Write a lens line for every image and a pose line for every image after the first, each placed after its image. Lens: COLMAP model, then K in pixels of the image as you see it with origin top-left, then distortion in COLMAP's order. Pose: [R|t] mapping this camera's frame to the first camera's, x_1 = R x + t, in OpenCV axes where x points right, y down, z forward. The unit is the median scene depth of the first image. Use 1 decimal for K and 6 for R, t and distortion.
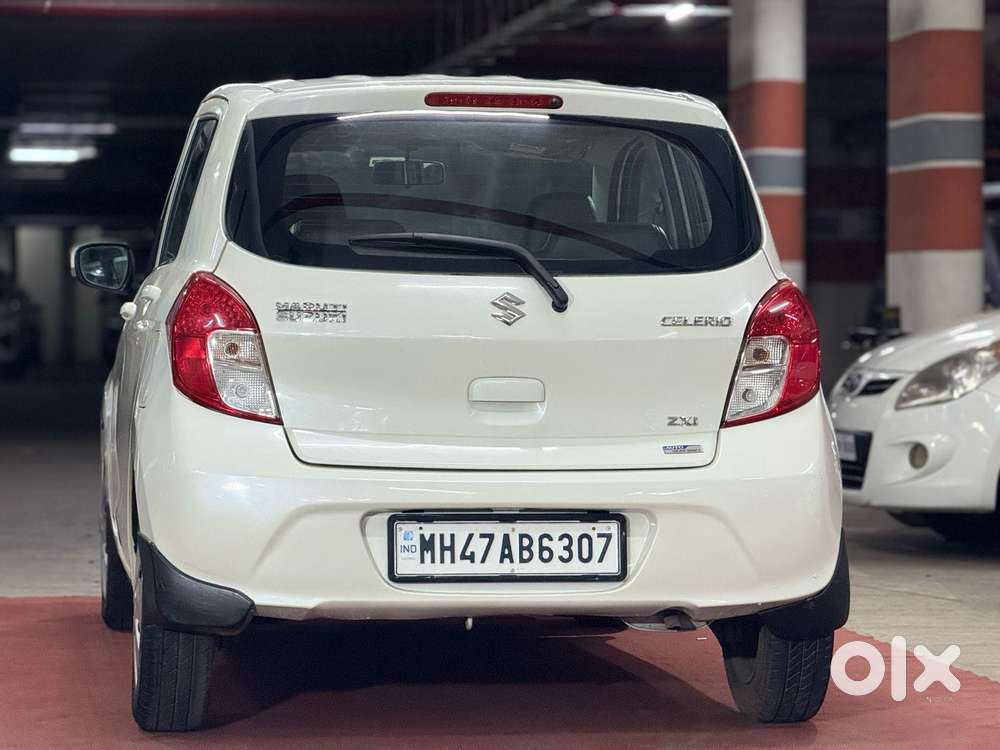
lens RADIAL K [[3507.5, 0, 500.0], [0, 3507.5, 375.0], [0, 0, 1]] dist [0.254167, 0.094195]
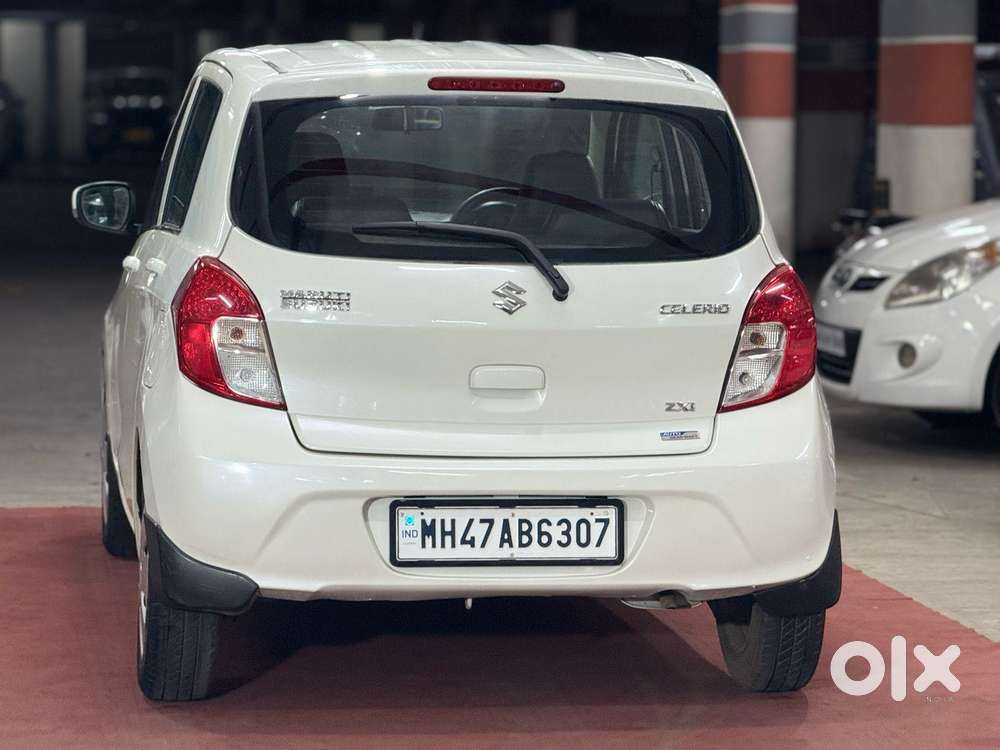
lens RADIAL K [[3507.5, 0, 500.0], [0, 3507.5, 375.0], [0, 0, 1]] dist [0.254167, 0.094195]
pose [[0.999961, 0.007305, 0.004993, -0.005332], [-0.007599, 0.998070, 0.061635, -0.059066], [-0.004533, -0.061671, 0.998086, -0.013843]]
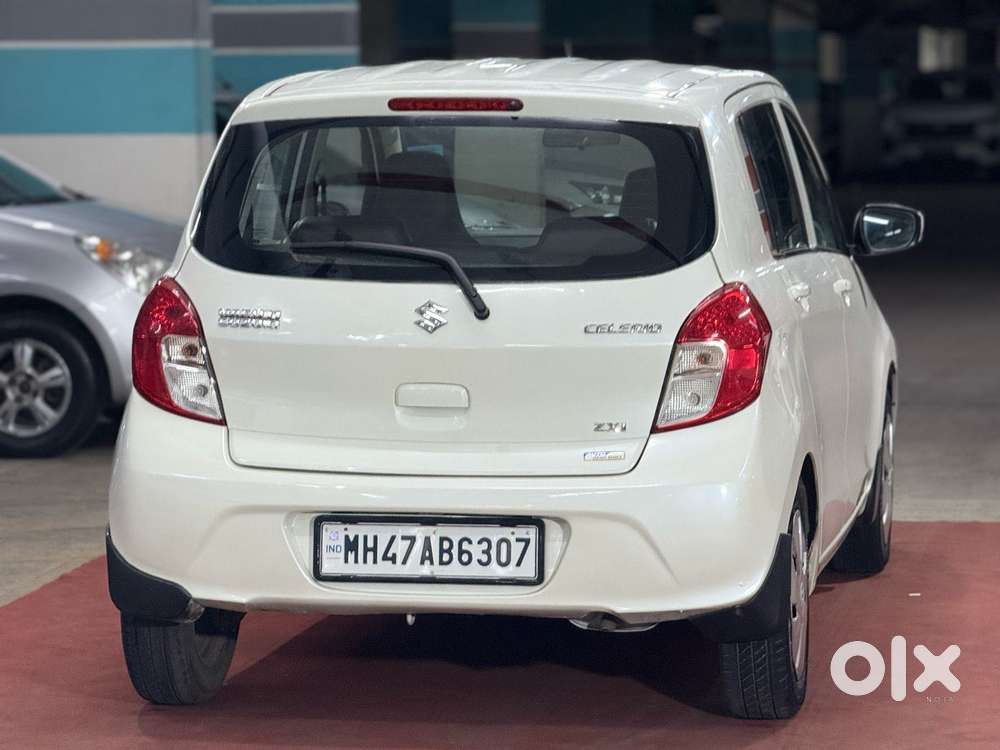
lens RADIAL K [[3507.5, 0, 500.0], [0, 3507.5, 375.0], [0, 0, 1]] dist [0.254167, 0.094195]
pose [[0.948277, 0.015426, -0.317069, 0.345367], [0.003945, 0.998169, 0.060361, -0.063458], [0.317420, -0.058490, 0.946480, 0.039342]]
